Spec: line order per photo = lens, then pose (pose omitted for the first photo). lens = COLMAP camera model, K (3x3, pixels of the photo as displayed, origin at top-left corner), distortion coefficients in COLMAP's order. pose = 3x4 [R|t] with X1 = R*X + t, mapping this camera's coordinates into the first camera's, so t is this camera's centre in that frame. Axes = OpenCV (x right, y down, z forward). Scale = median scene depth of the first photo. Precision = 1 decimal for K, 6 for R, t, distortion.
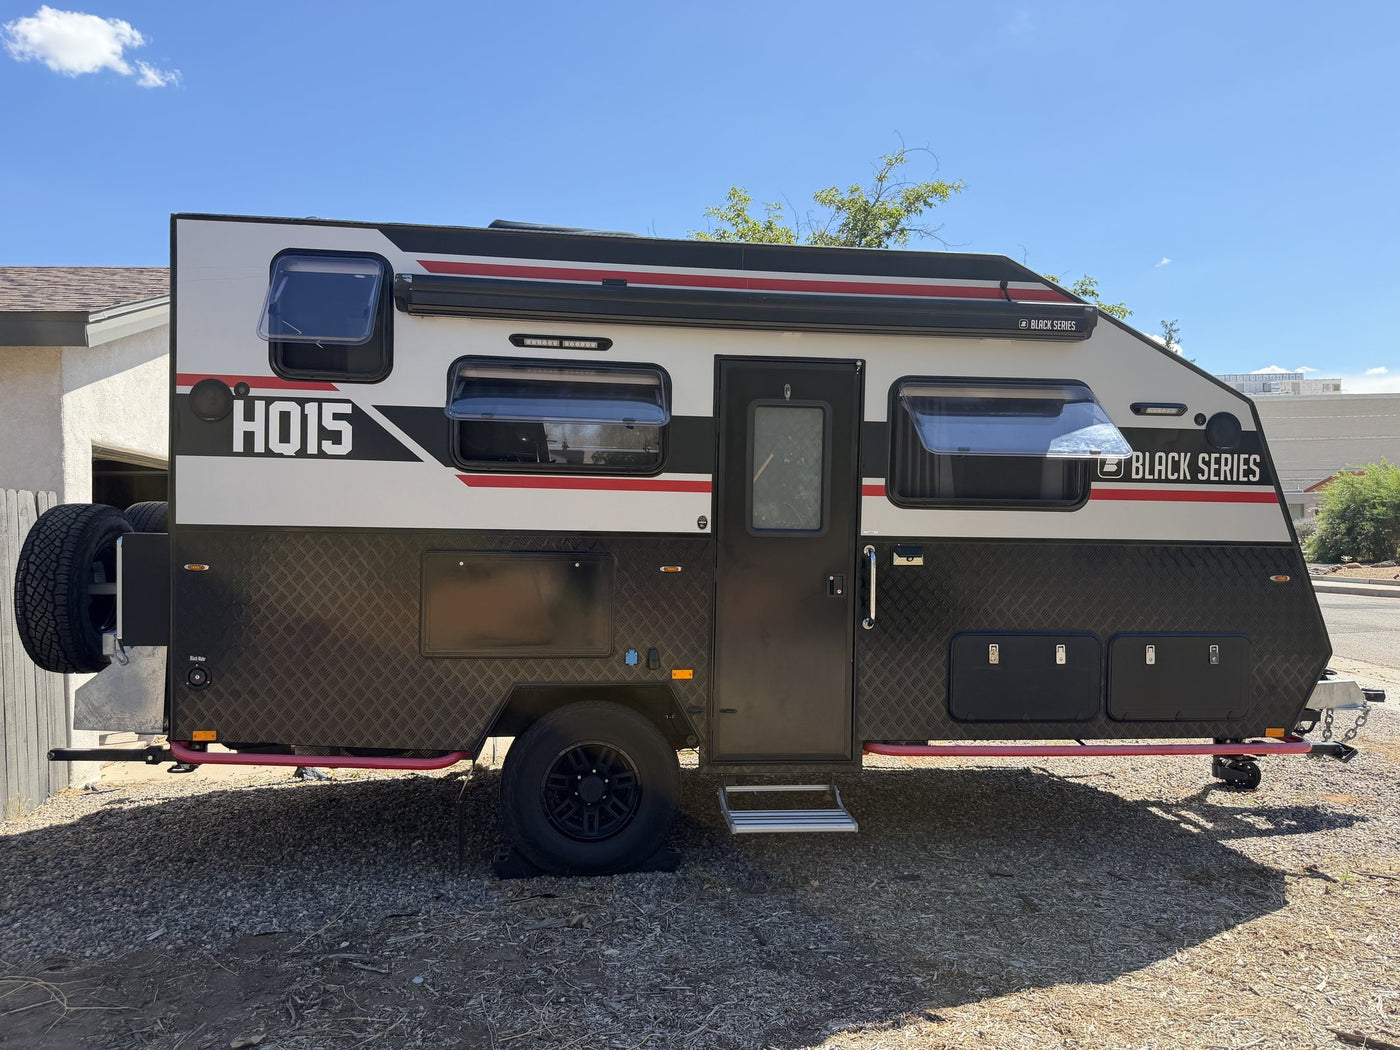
lens RADIAL K [[1012.5, 0, 695.7], [0, 1012.5, 533.9], [0, 0, 1]] dist [0.009877, -0.020544]
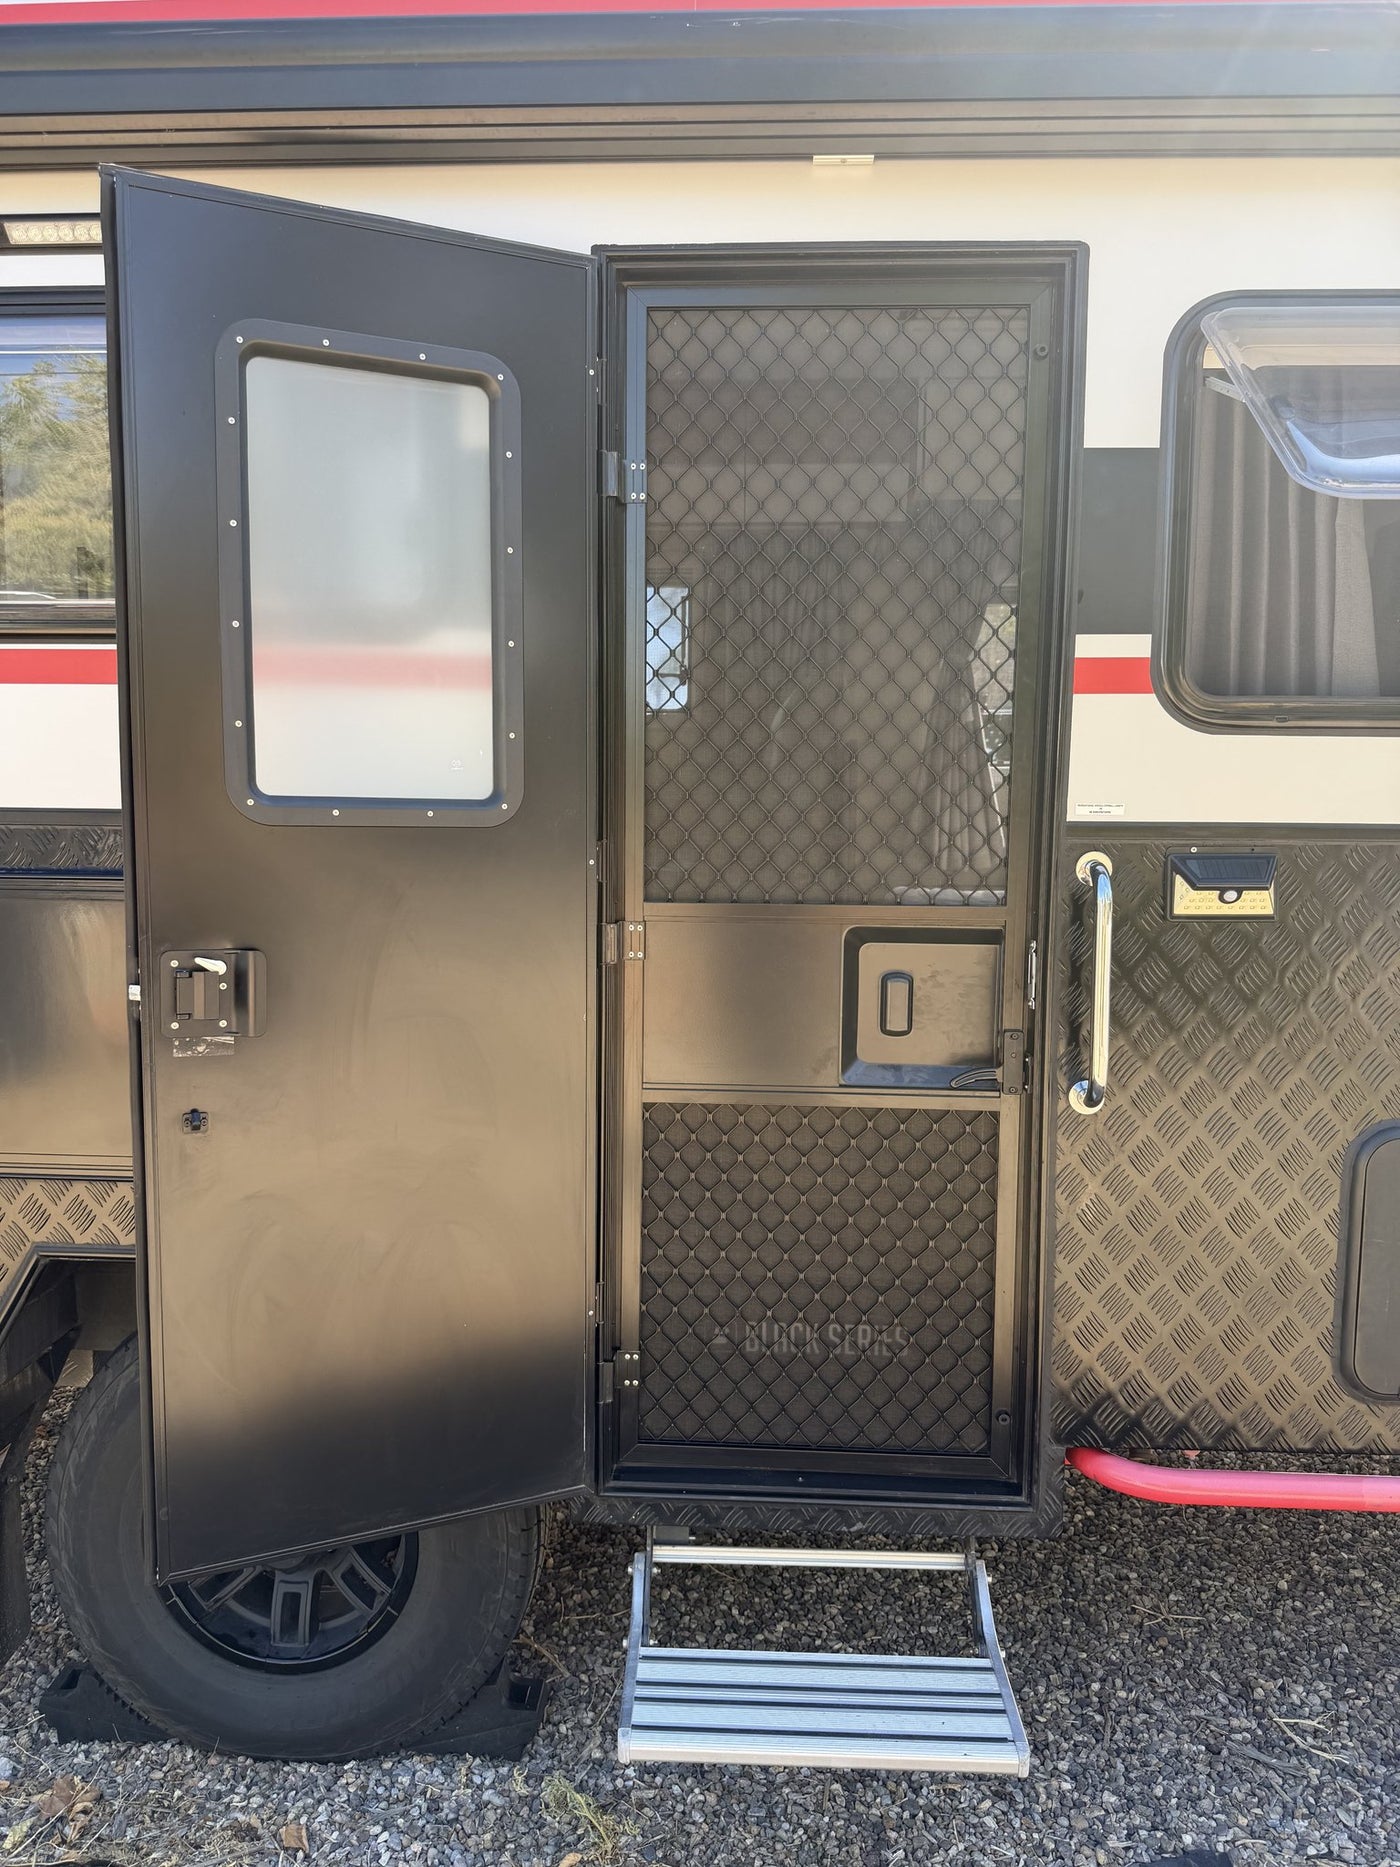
lens RADIAL K [[1350.2, 0, 703.3], [0, 1350.2, 918.5], [0, 0, 1]] dist [0.009877, -0.020544]
pose [[0.985870, 0.008135, -0.167313, 0.118528], [0.006603, 0.996157, 0.087341, -0.005663], [0.167380, -0.087212, 0.982027, 0.549236]]
